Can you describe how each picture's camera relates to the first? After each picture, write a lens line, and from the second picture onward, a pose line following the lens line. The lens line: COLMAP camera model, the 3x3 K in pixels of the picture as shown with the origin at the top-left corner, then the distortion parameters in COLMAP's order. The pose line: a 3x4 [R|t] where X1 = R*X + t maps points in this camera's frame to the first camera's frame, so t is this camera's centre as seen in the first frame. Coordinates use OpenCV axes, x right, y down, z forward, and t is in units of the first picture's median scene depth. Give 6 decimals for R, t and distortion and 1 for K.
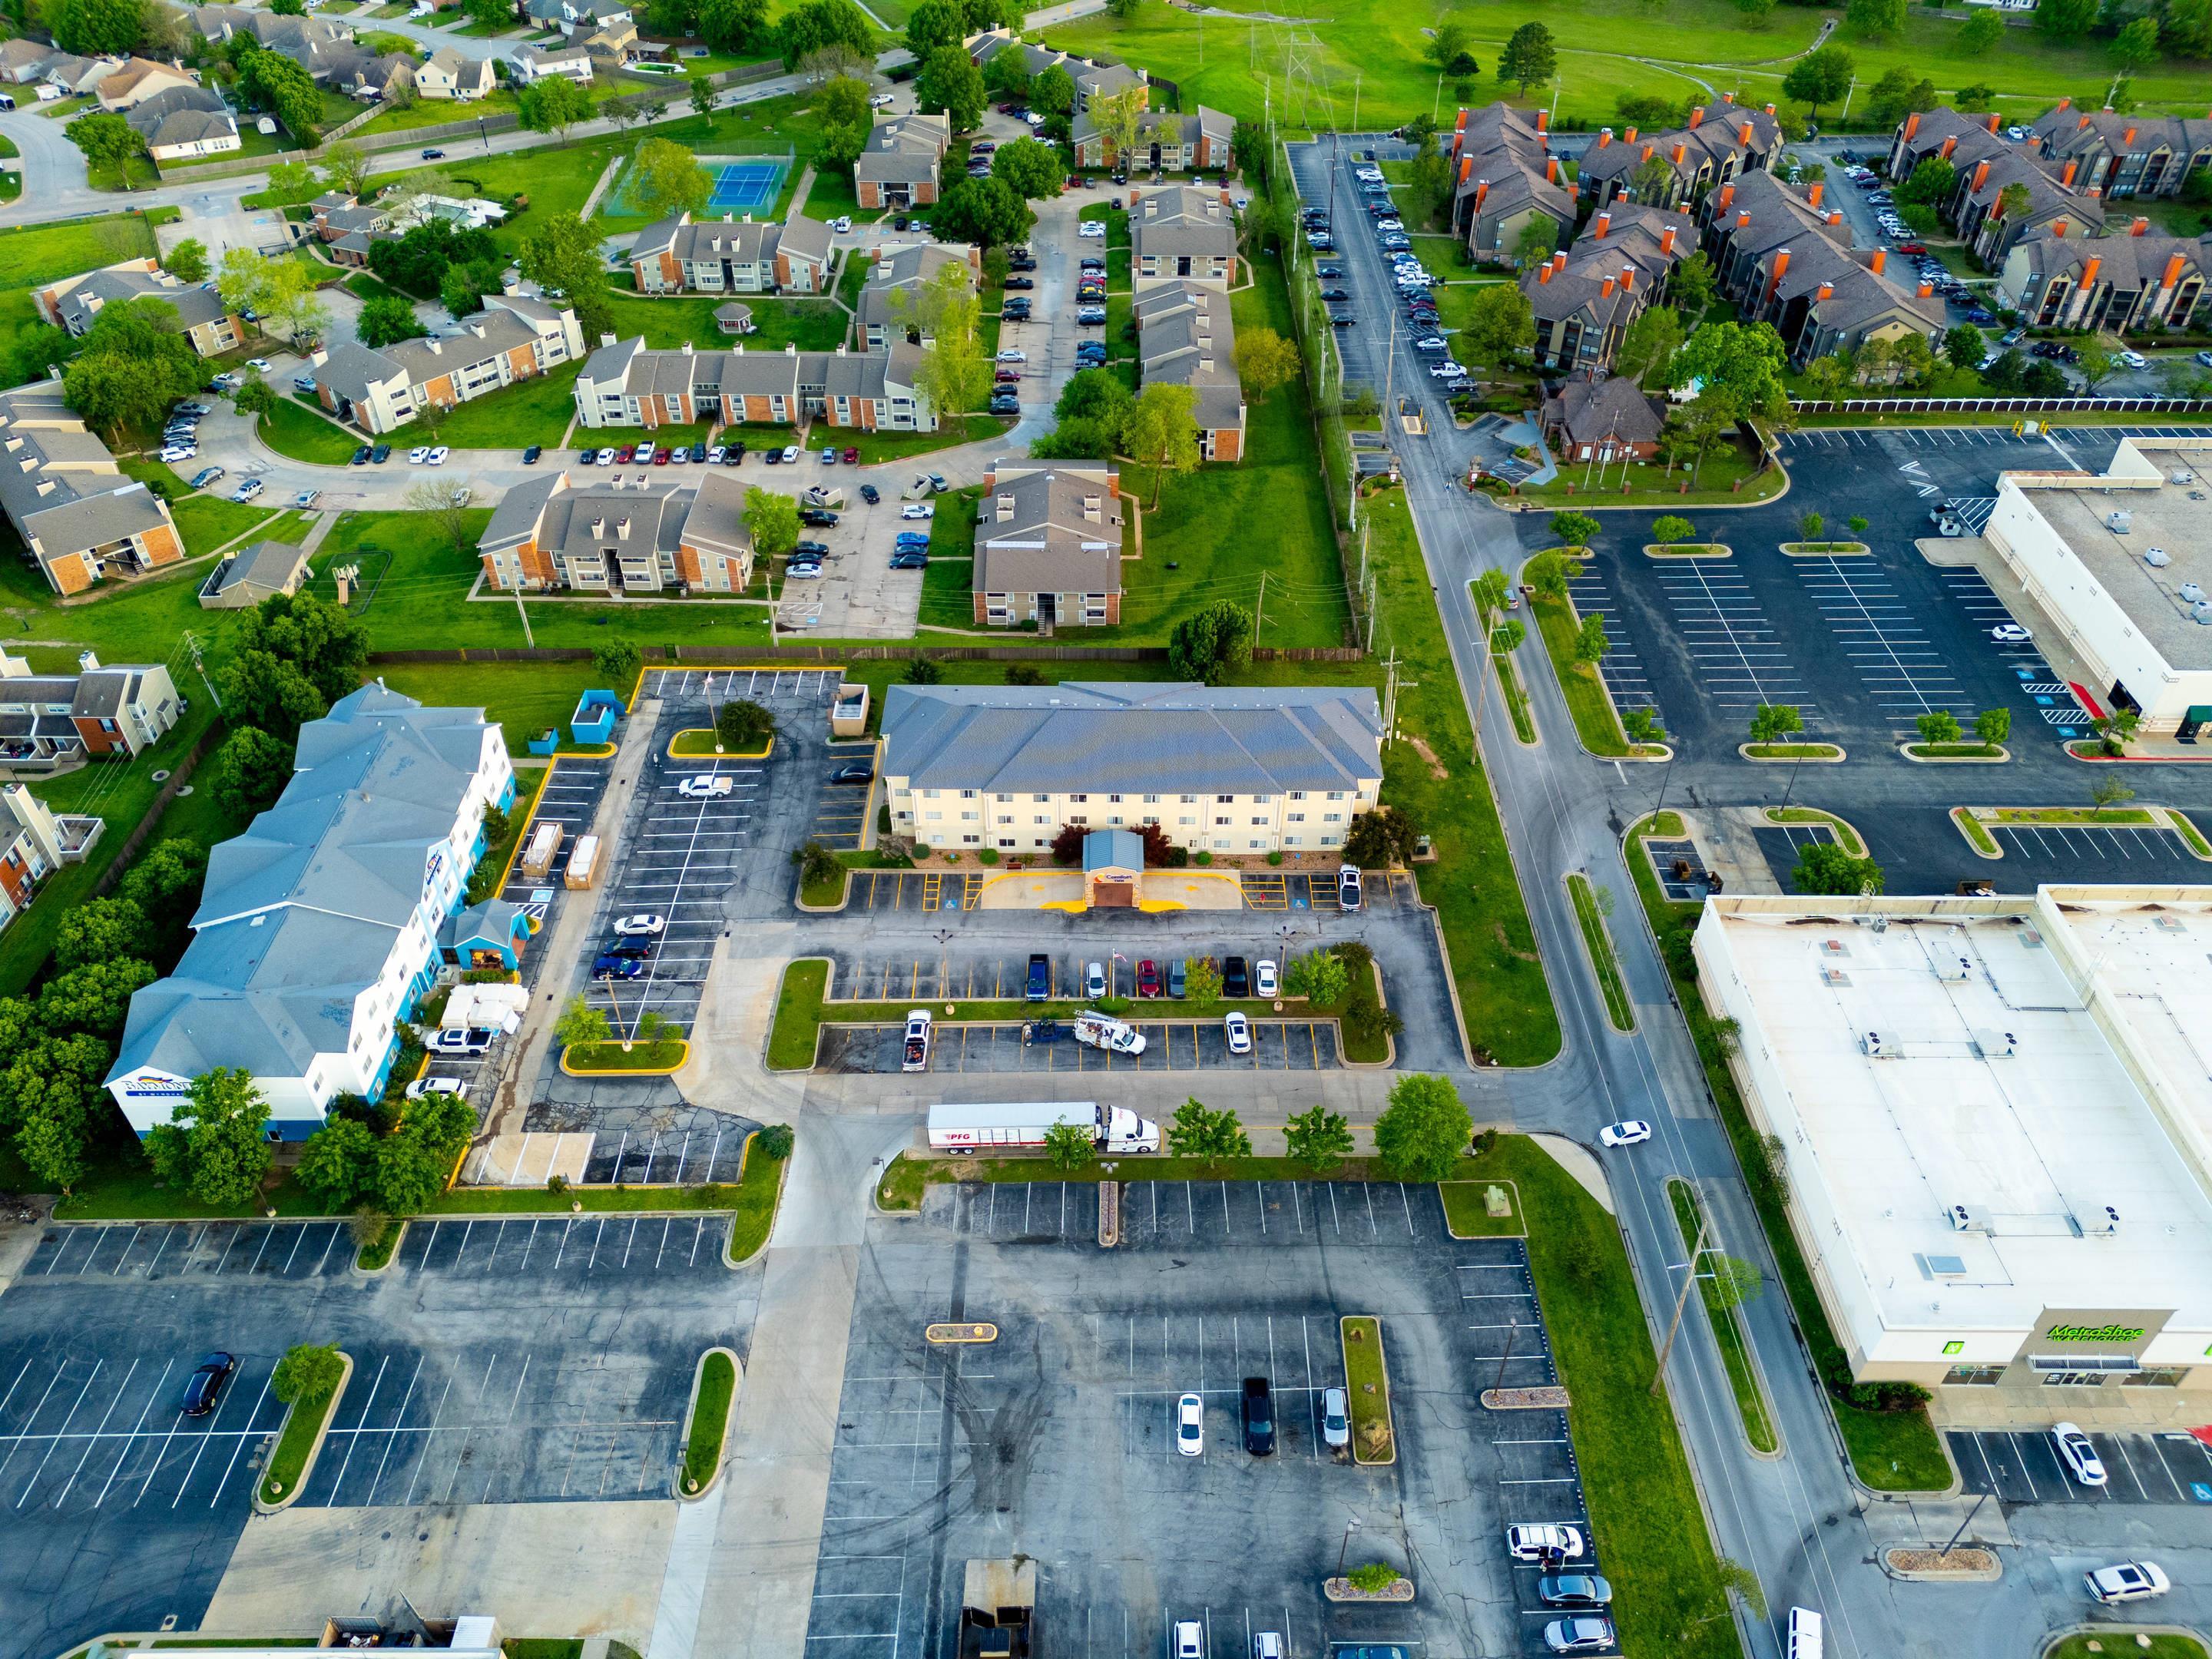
lens RADIAL K [[1620.6, 0, 1109.3], [0, 1620.6, 816.5], [0, 0, 1]] dist [0.072744, -0.078449]
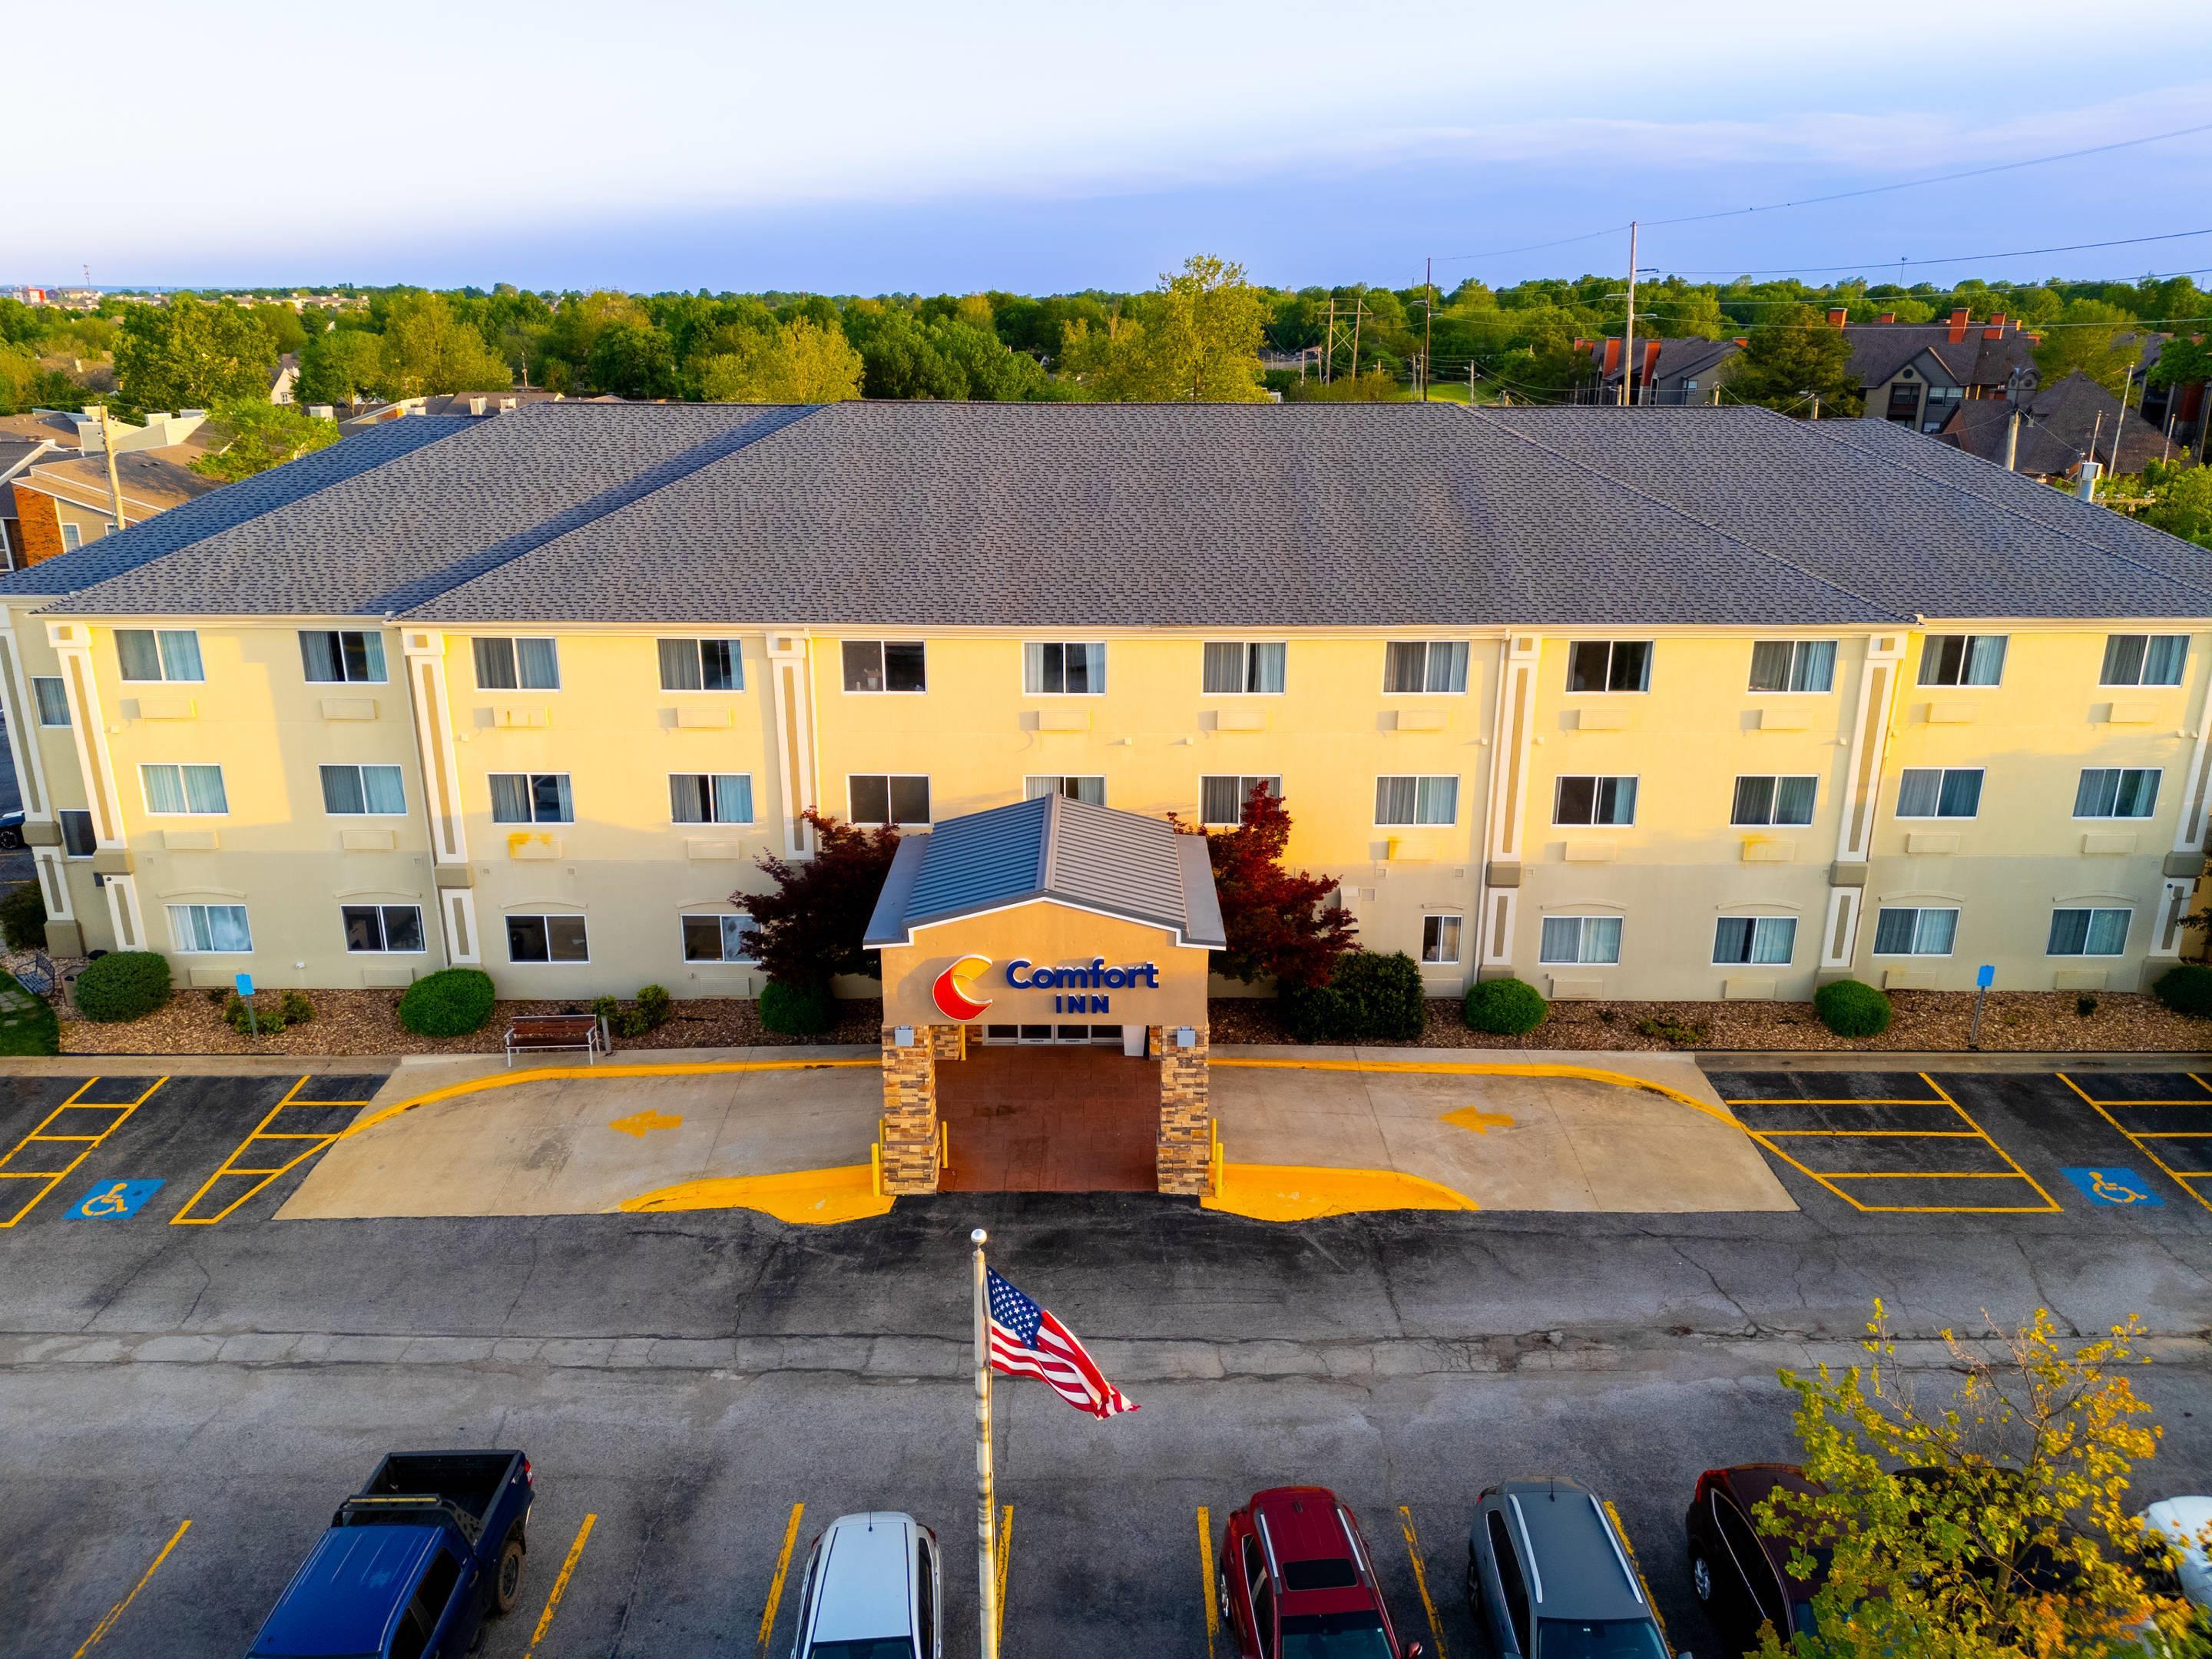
lens RADIAL K [[1620.6, 0, 1109.3], [0, 1620.6, 816.5], [0, 0, 1]] dist [0.072744, -0.078449]
pose [[0.999985, -0.004167, 0.003688, 0.008289], [0.005268, 0.922494, -0.385977, 0.084182], [-0.001794, 0.385990, 0.922501, 0.813254]]
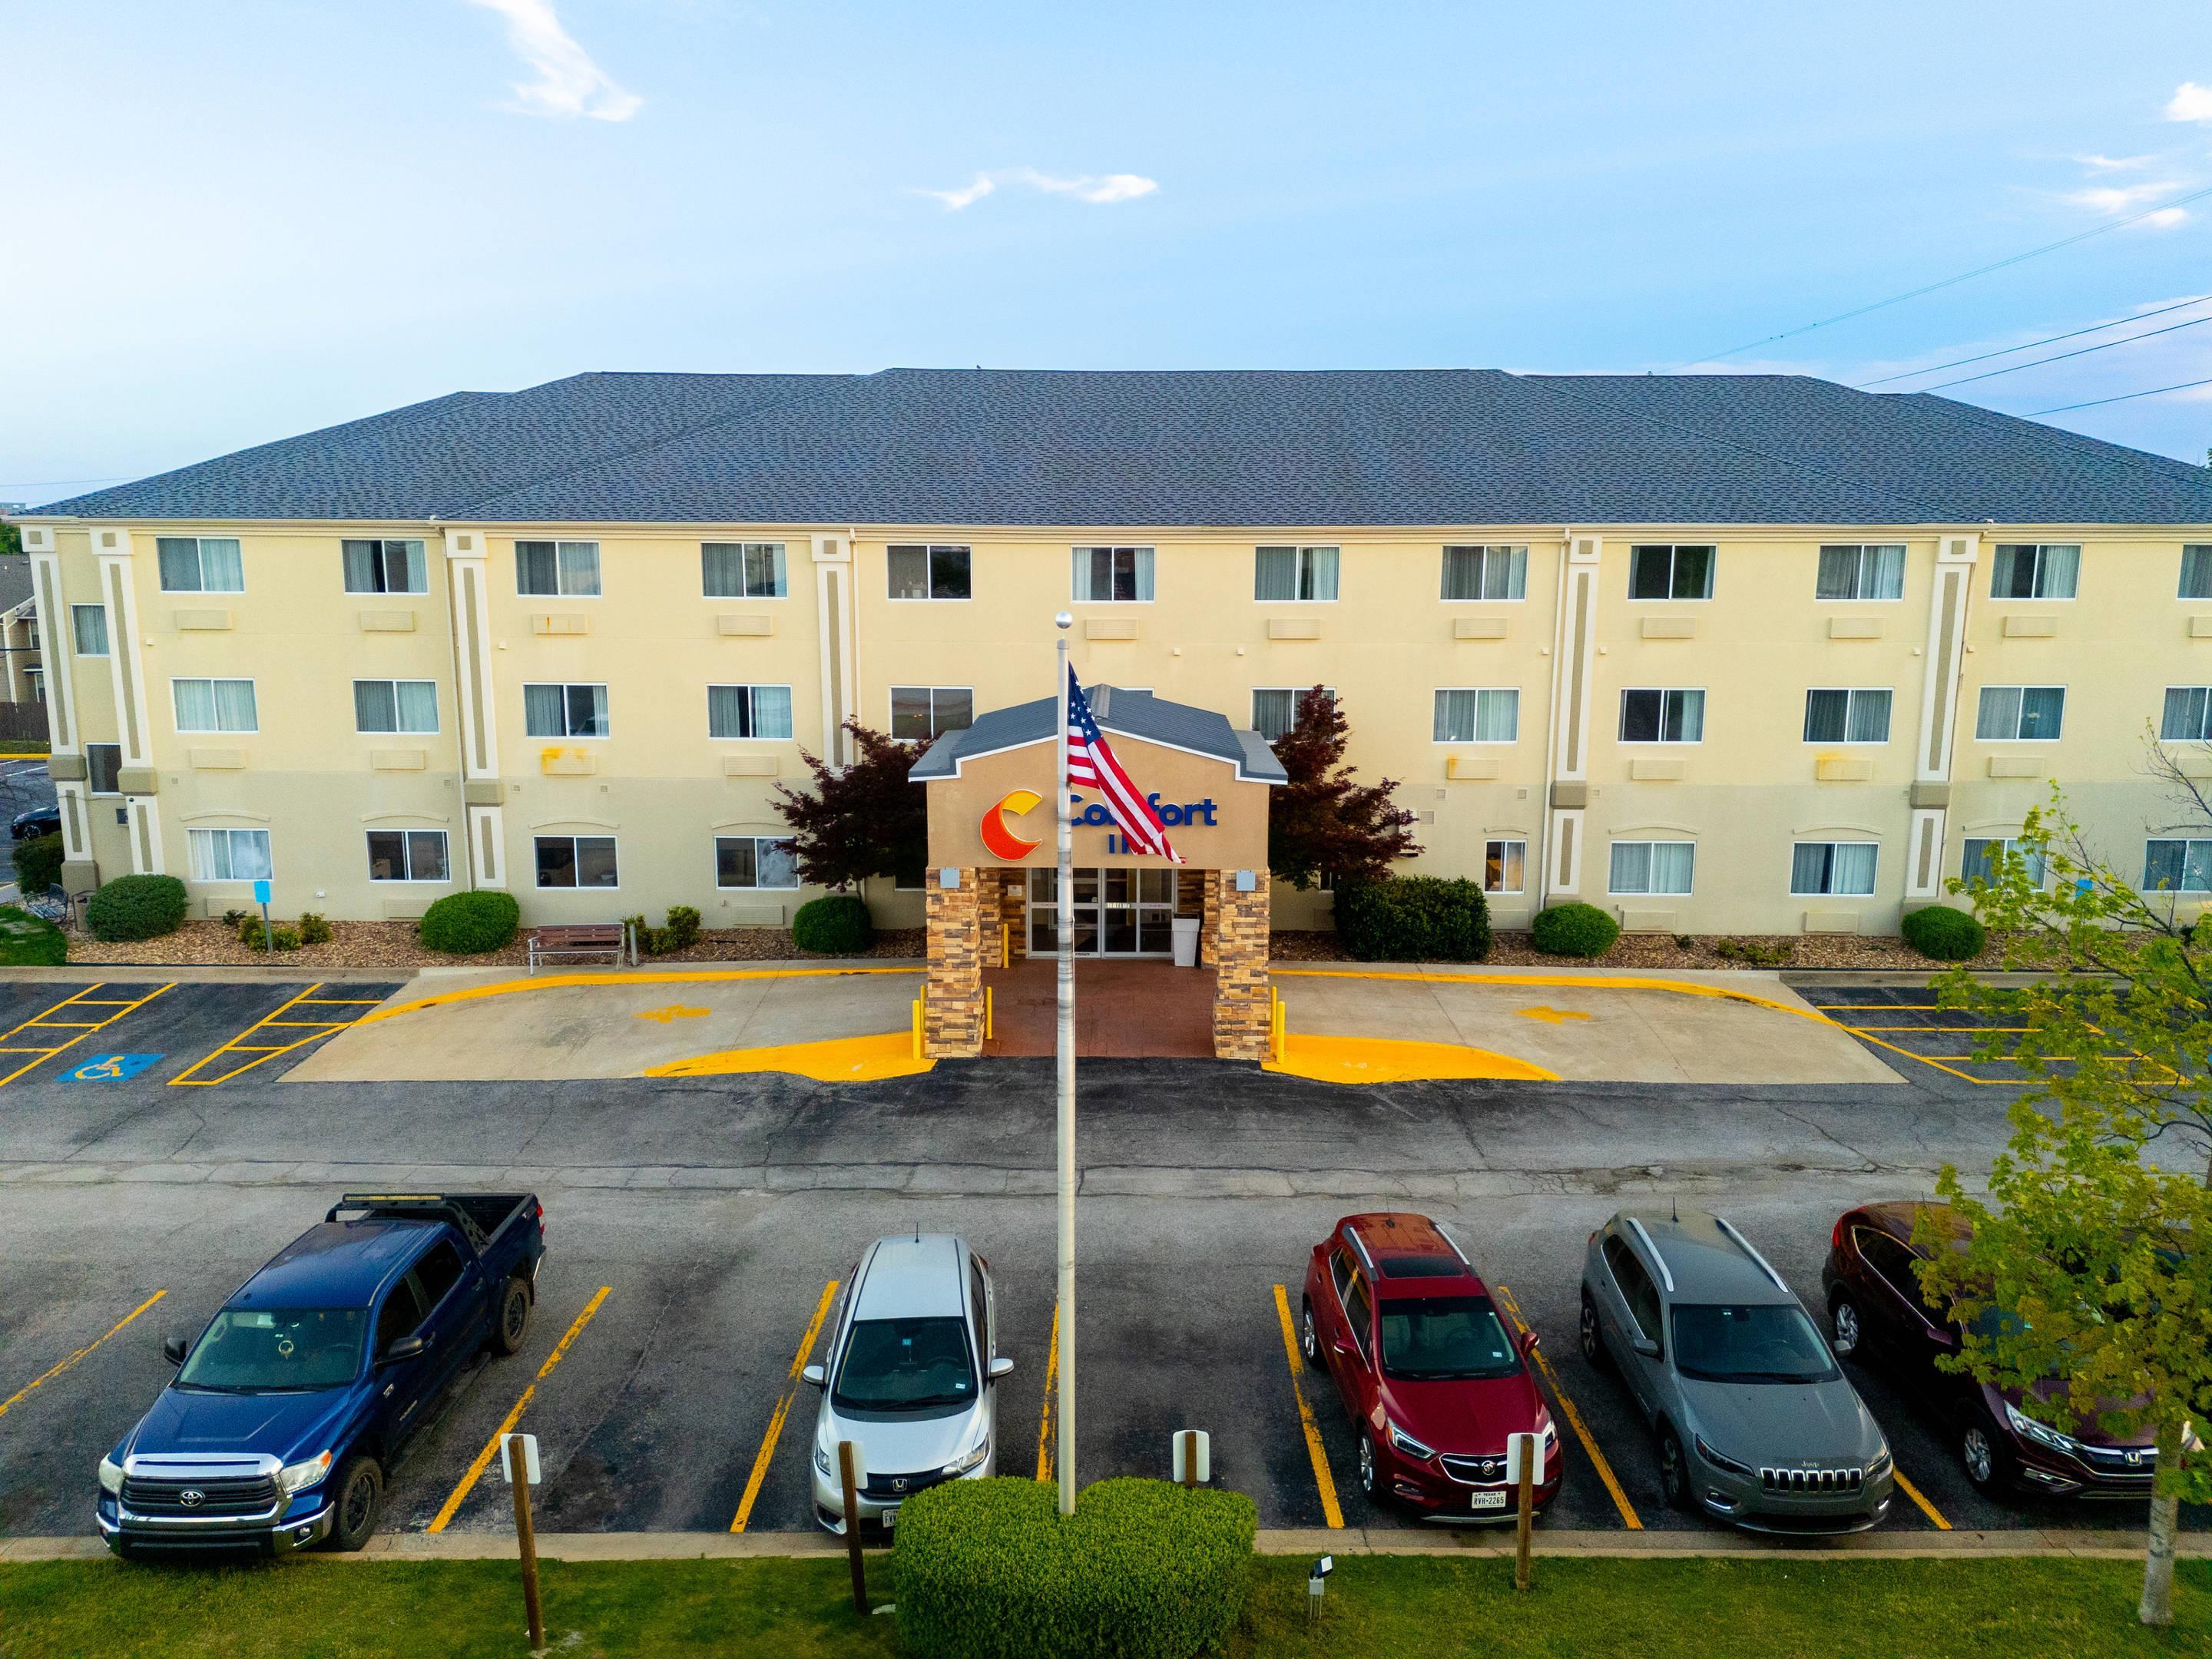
lens RADIAL K [[1620.6, 0, 1109.3], [0, 1620.6, 816.5], [0, 0, 1]] dist [0.072744, -0.078449]
pose [[0.999950, -0.001217, -0.009915, 0.004979], [-0.003944, 0.863787, -0.503841, 0.114670], [0.009177, 0.503855, 0.863739, 0.836037]]
